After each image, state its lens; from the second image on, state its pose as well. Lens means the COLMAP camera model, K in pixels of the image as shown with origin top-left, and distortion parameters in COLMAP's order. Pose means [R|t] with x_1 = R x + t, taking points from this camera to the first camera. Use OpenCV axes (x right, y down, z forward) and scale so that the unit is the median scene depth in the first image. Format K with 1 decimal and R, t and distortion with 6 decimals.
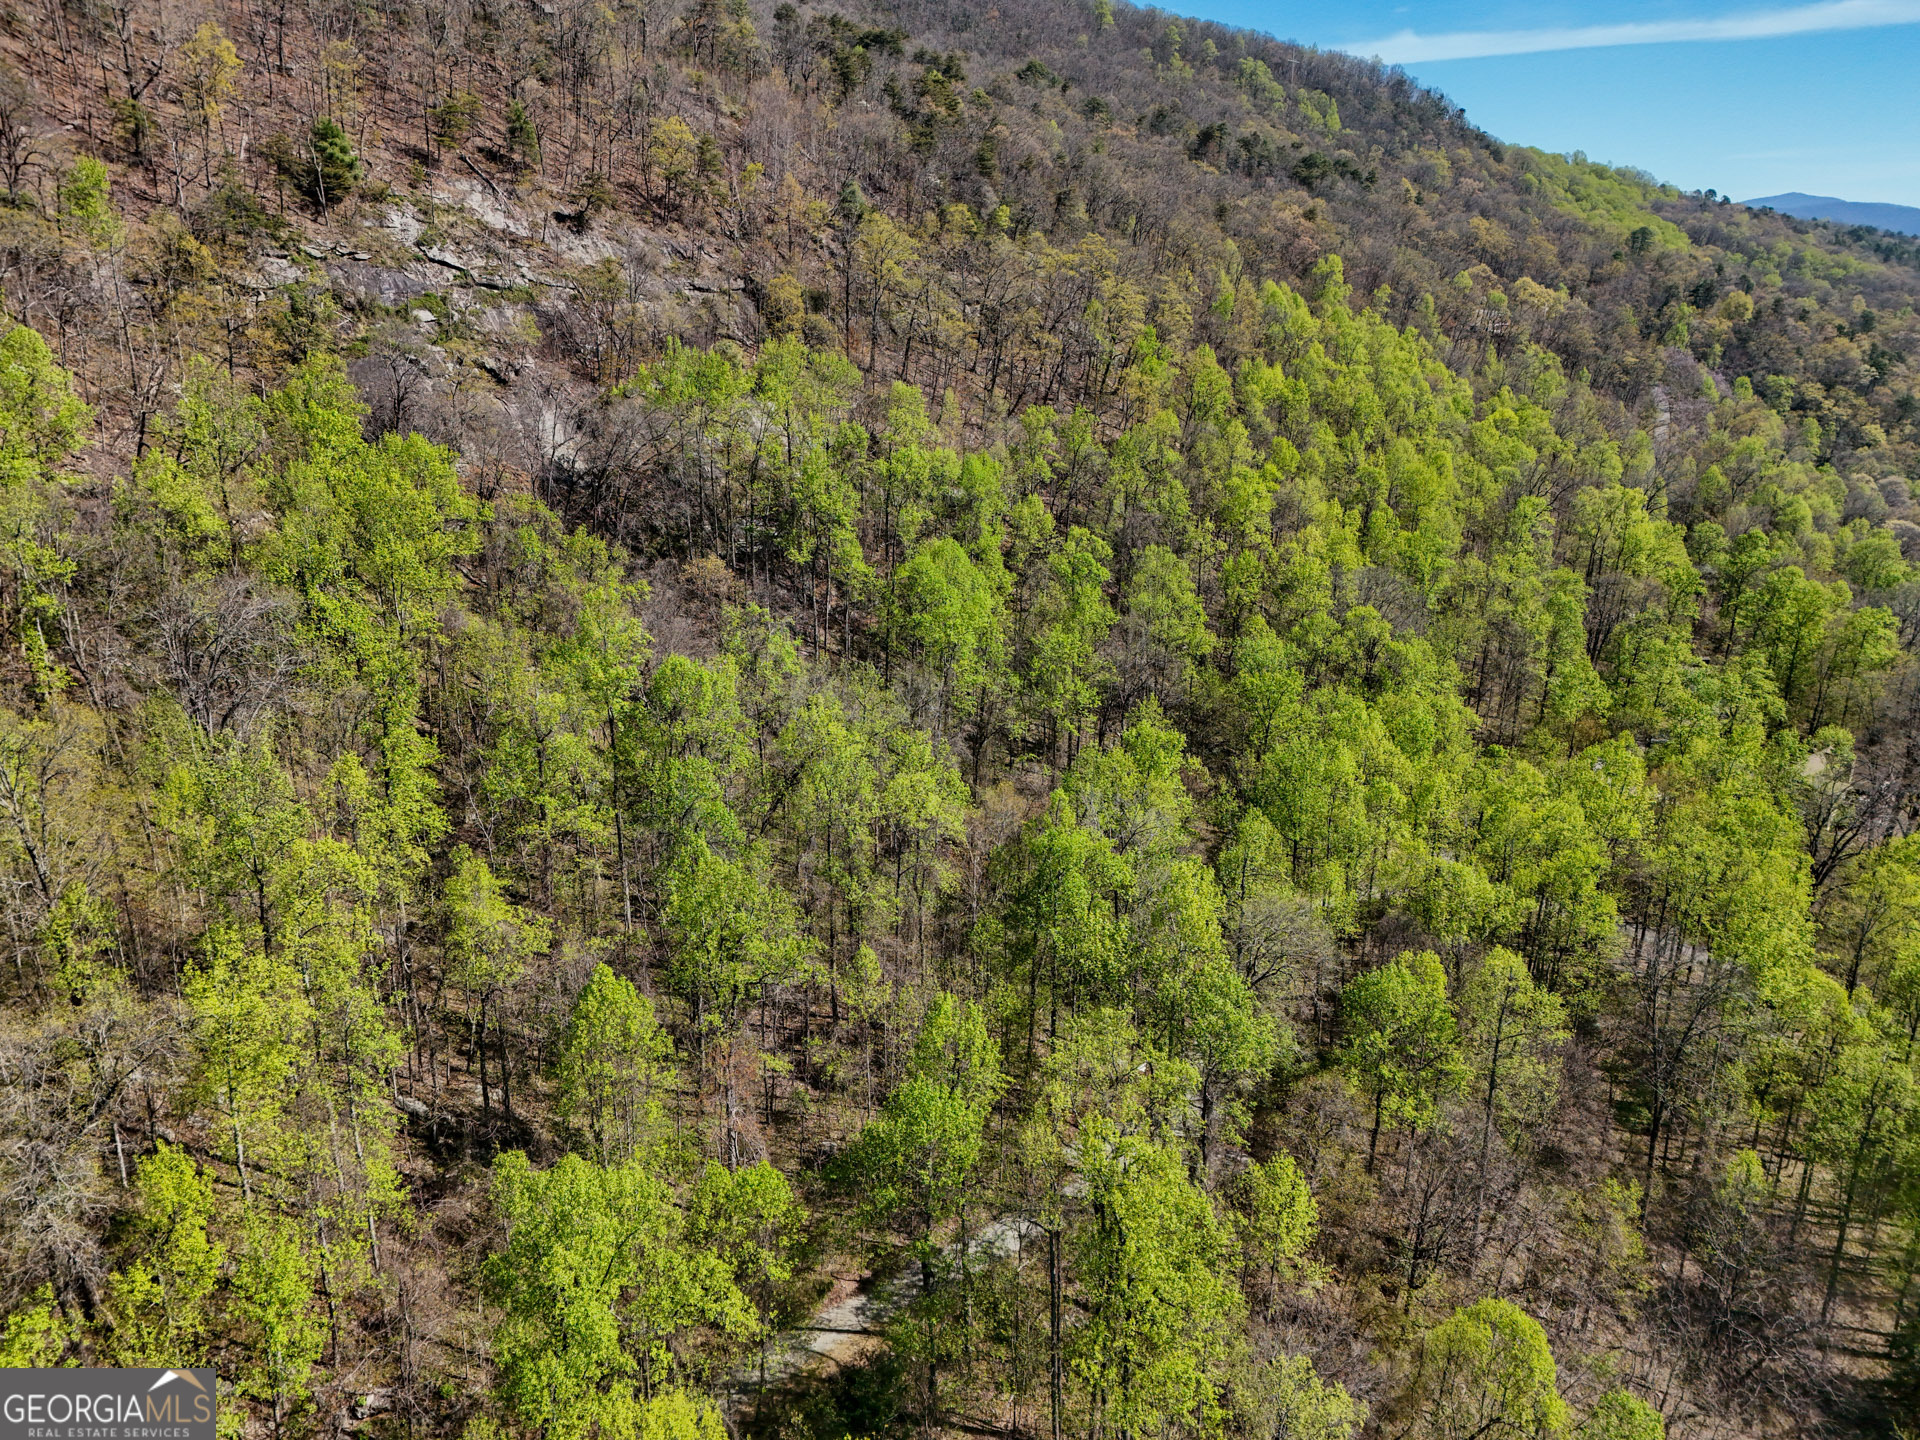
lens RADIAL K [[1424.4, 0, 961.5], [0, 1424.4, 722.4], [0, 0, 1]] dist [0.080549, -0.073088]
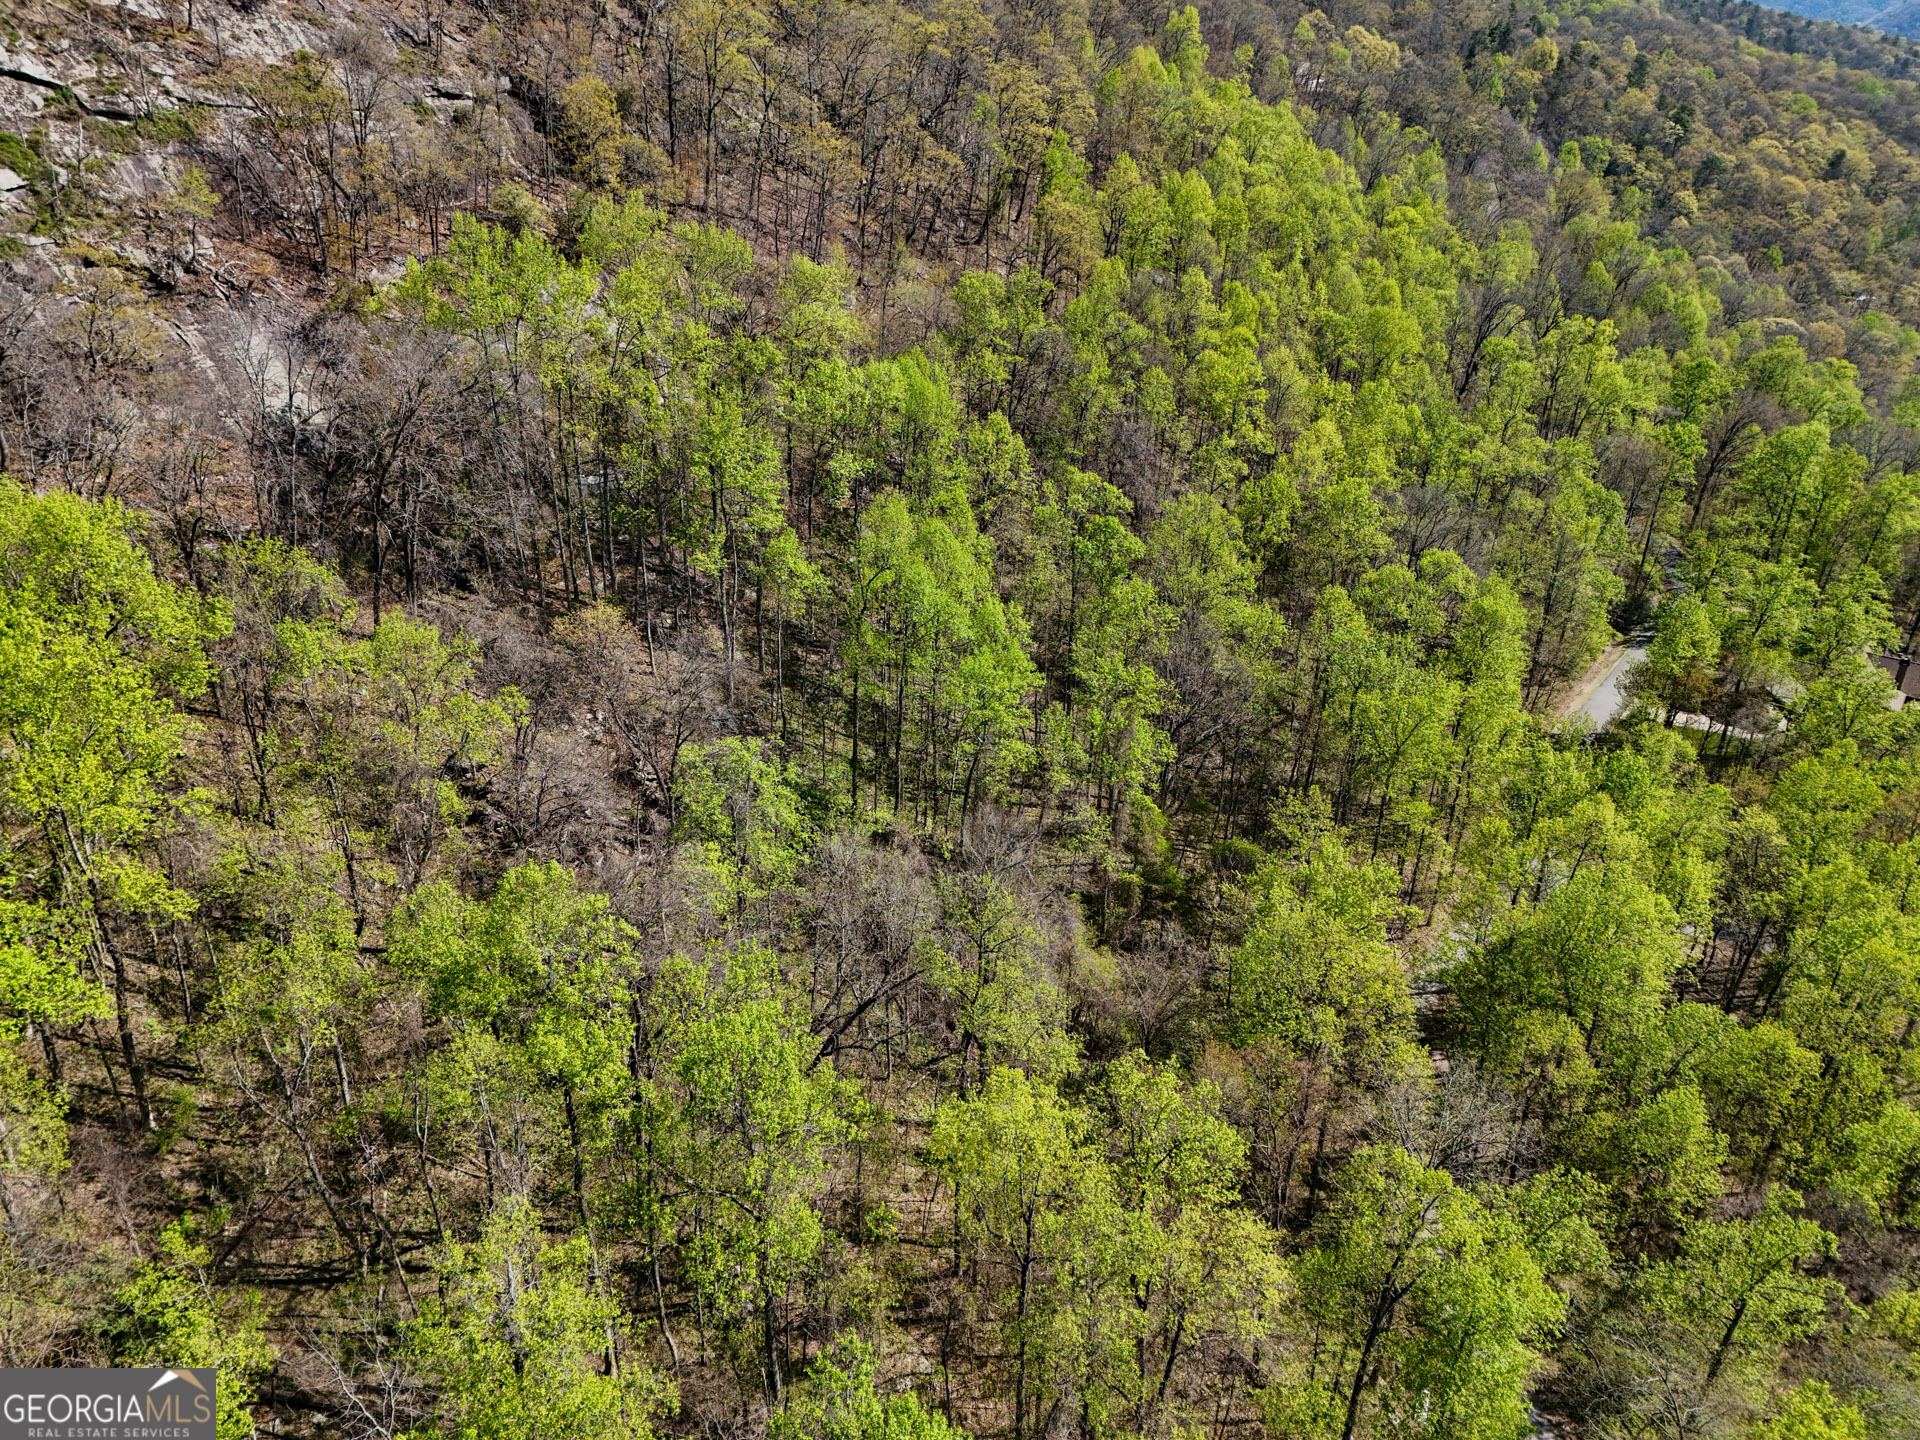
lens RADIAL K [[1431.9, 0, 964.5], [0, 1431.9, 722.0], [0, 0, 1]] dist [0.069520, -0.055183]
pose [[0.976429, -0.092244, 0.195132, -0.113369], [0.057817, 0.982817, 0.175292, -0.129129], [-0.207949, -0.159878, 0.964985, 0.276378]]
